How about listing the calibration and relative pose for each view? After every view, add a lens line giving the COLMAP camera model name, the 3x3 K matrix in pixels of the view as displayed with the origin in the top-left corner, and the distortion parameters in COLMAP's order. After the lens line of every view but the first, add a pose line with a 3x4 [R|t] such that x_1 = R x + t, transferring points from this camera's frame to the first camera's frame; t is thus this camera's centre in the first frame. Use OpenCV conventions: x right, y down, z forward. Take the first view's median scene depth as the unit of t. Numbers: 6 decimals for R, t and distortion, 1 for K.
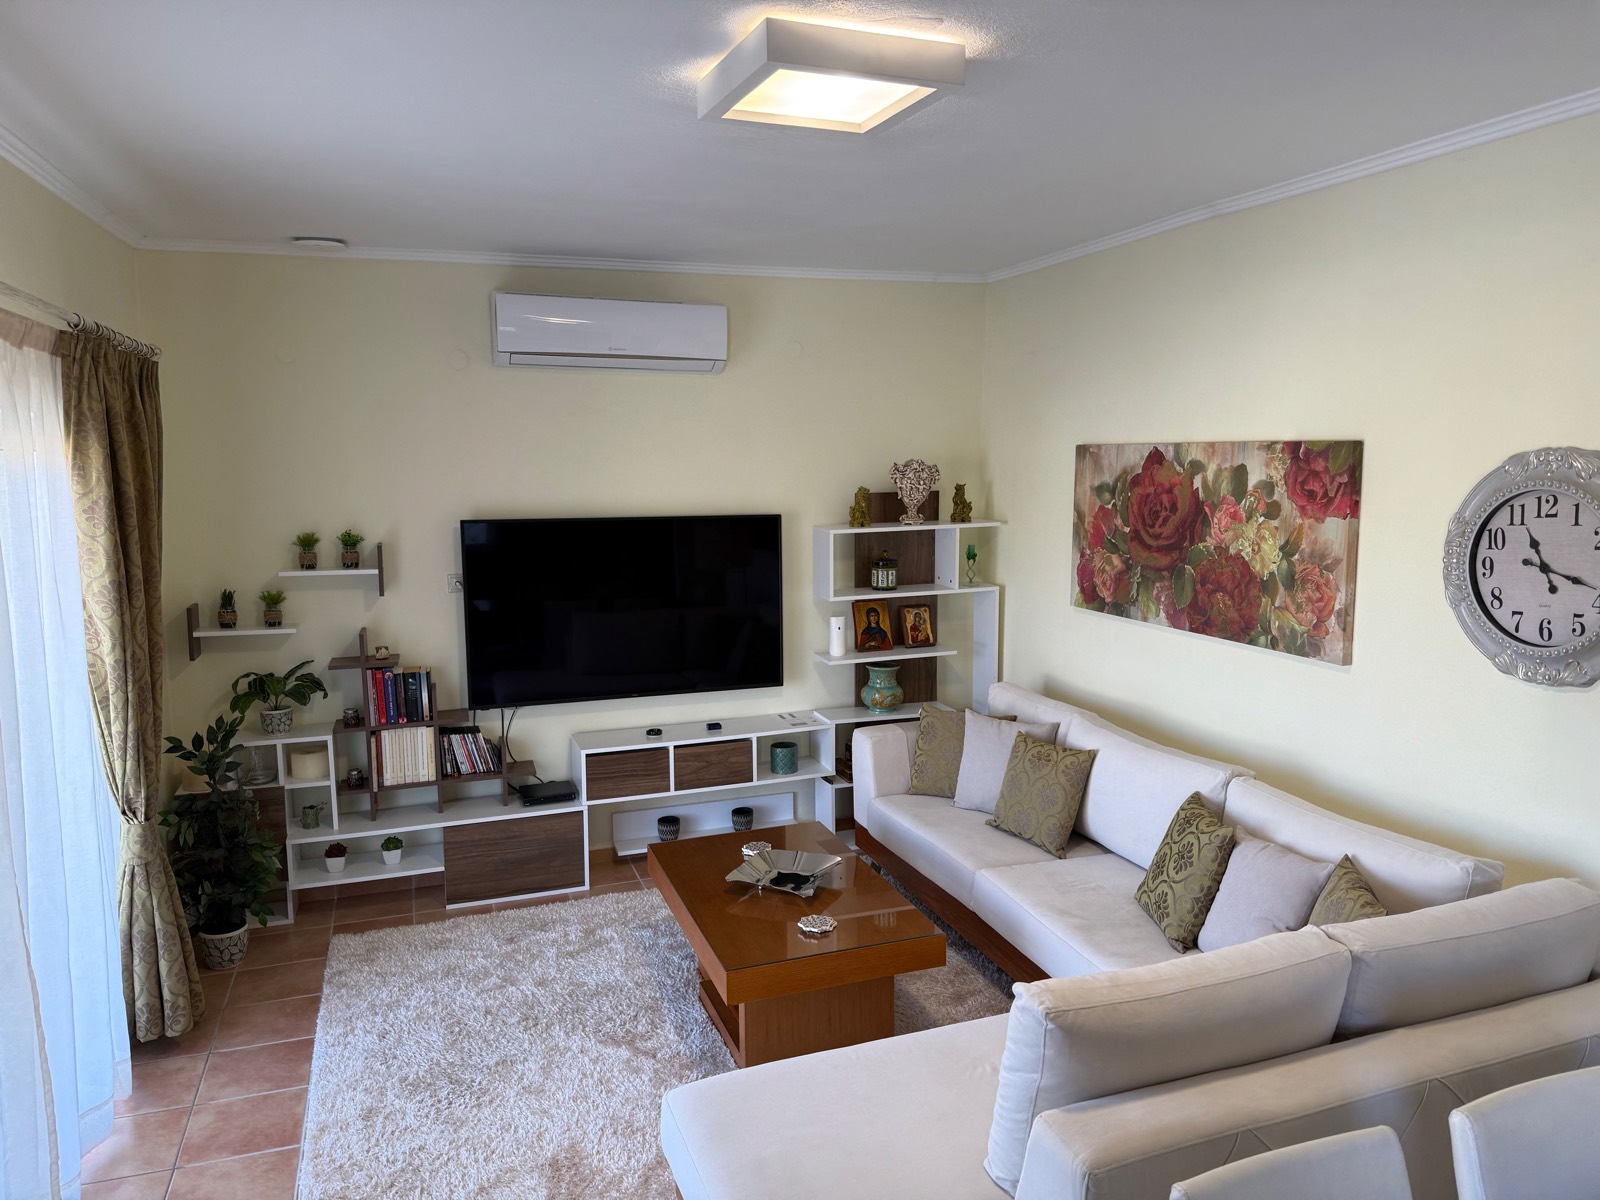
lens RADIAL K [[1113.6, 0, 800.0], [0, 1113.6, 600.0], [0, 0, 1]] dist [0.128010, -0.170350]
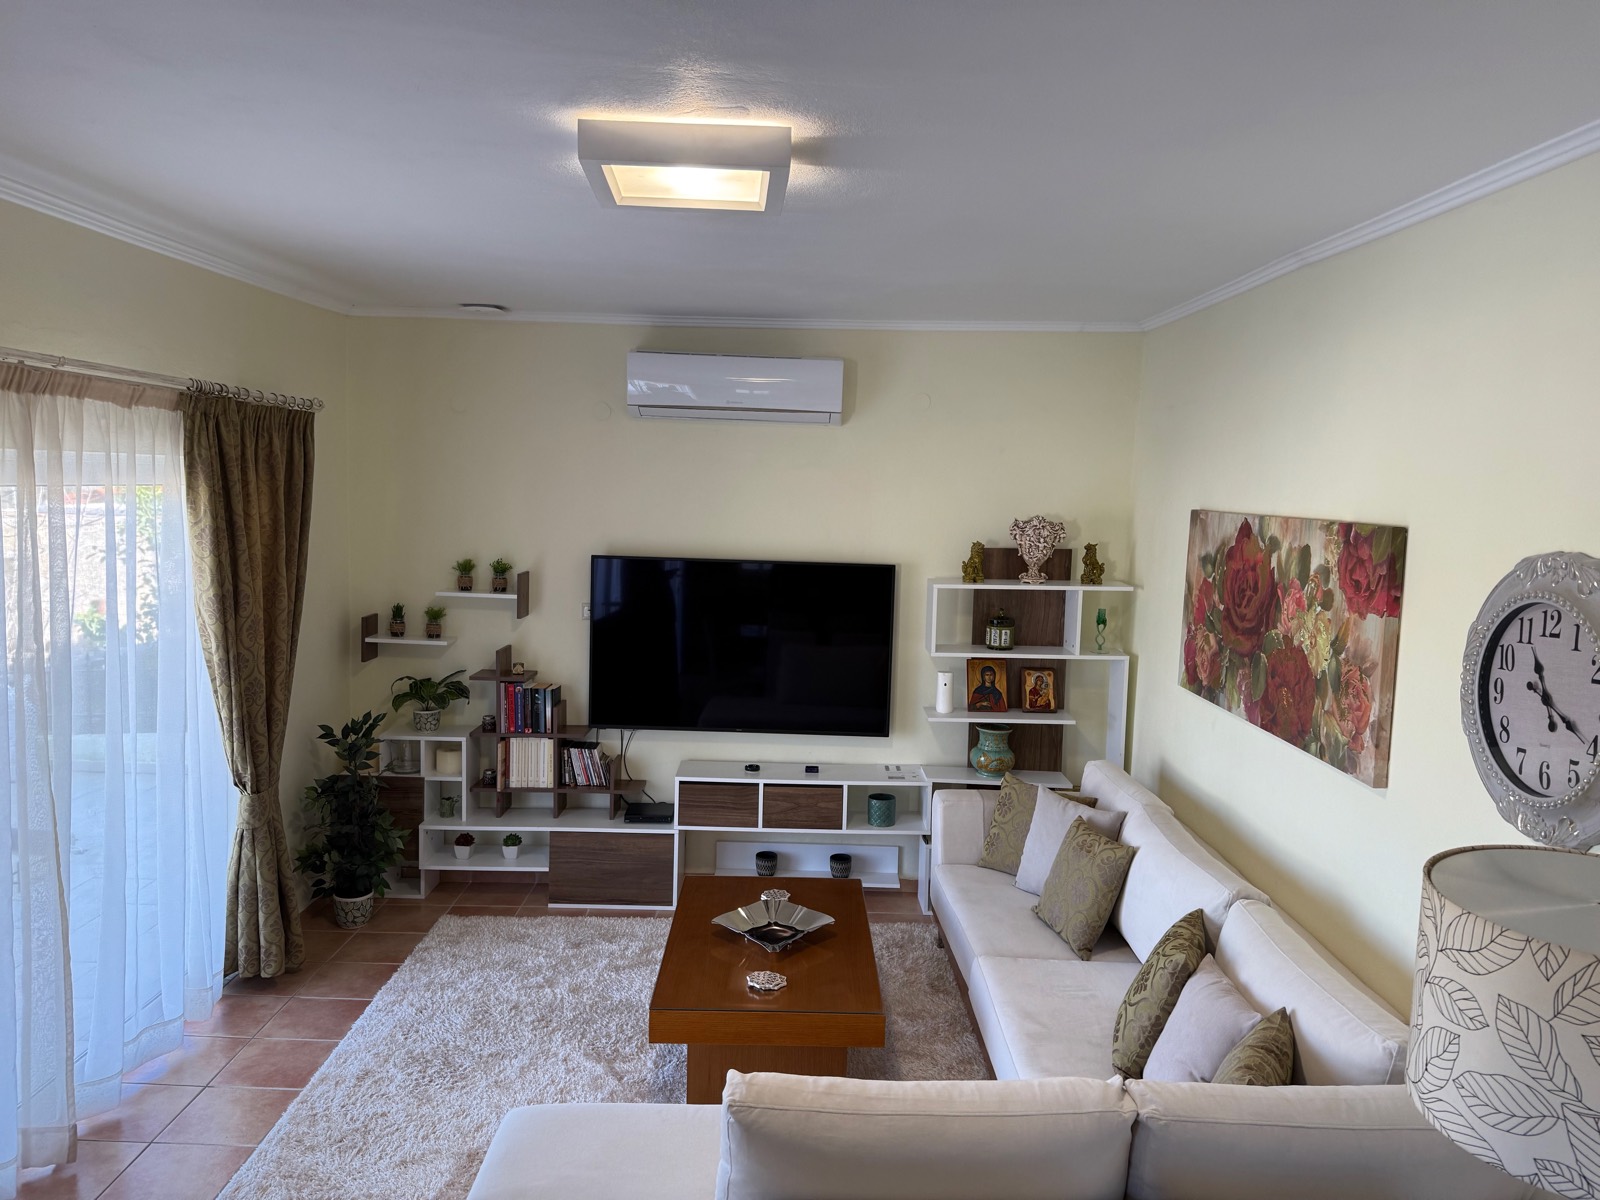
lens RADIAL K [[1113.6, 0, 800.0], [0, 1113.6, 600.0], [0, 0, 1]] dist [0.128010, -0.170350]
pose [[0.941547, 0.069239, -0.329690, 0.262802], [-0.077797, 0.996887, -0.012818, -0.029529], [0.327776, 0.037717, 0.944002, 0.034797]]
